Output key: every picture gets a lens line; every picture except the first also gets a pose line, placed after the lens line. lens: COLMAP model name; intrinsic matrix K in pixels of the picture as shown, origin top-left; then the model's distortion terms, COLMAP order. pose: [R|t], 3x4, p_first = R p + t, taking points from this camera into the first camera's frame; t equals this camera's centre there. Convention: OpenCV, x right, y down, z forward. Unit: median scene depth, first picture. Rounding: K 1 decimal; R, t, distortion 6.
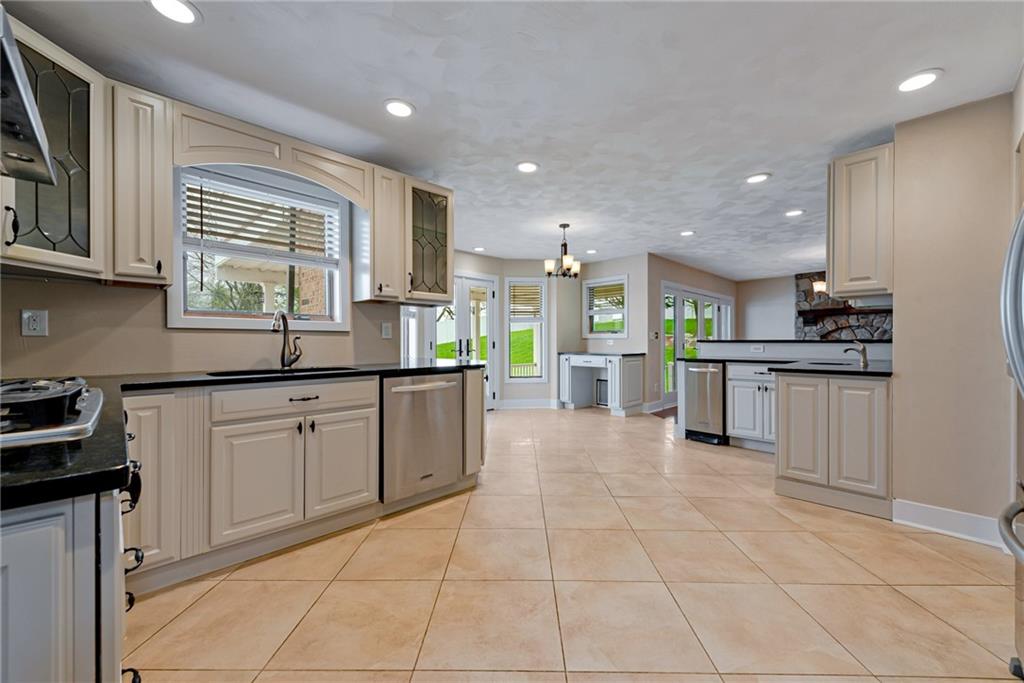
lens RADIAL K [[402.9, 0, 515.3], [0, 402.9, 341.5], [0, 0, 1]] dist [0.005615, 0.000130]
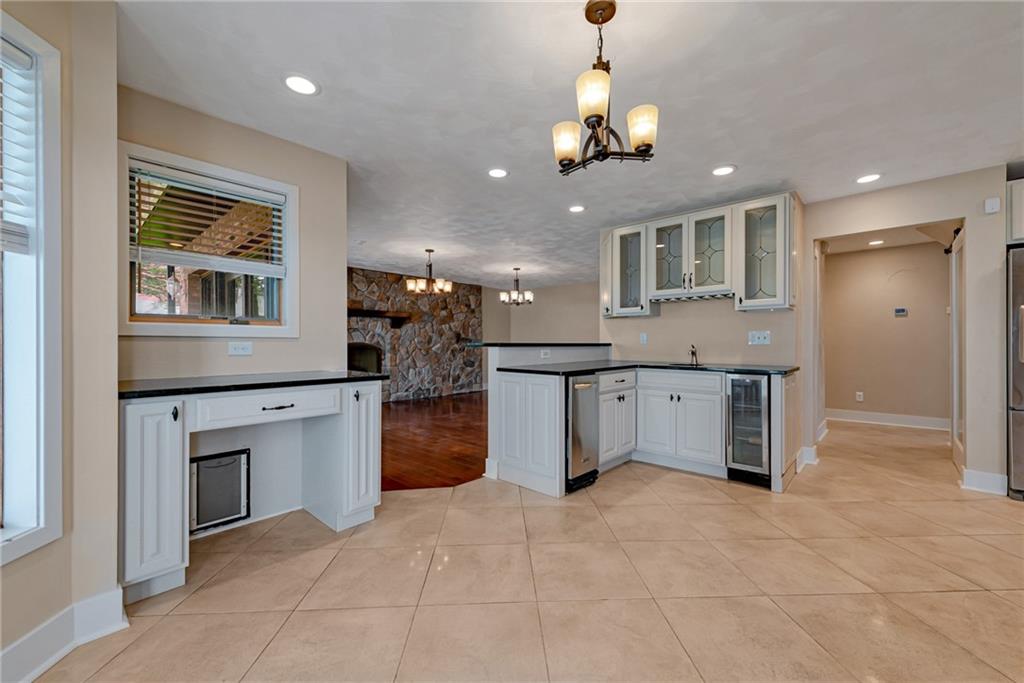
lens RADIAL K [[402.9, 0, 518.0], [0, 402.9, 344.7], [0, 0, 1]] dist [0.005615, 0.000130]
pose [[-0.061656, -0.000332, 0.998097, -0.218751], [-0.000616, 1.000000, 0.000295, -0.001223], [-0.998097, -0.000596, -0.061656, 1.106436]]
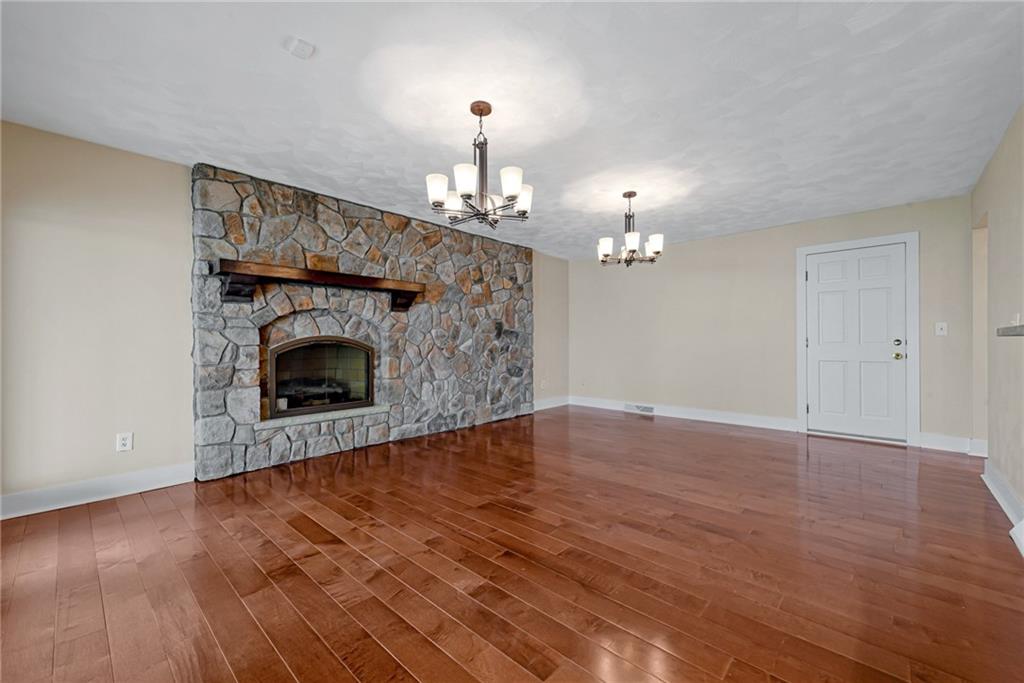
lens RADIAL K [[402.9, 0, 517.6], [0, 402.9, 341.8], [0, 0, 1]] dist [0.005615, 0.000130]
pose [[-0.057726, 0.008844, 0.998293, 0.527989], [0.004104, 0.999954, -0.008621, 0.012178], [-0.998324, 0.003599, -0.057760, 1.287996]]
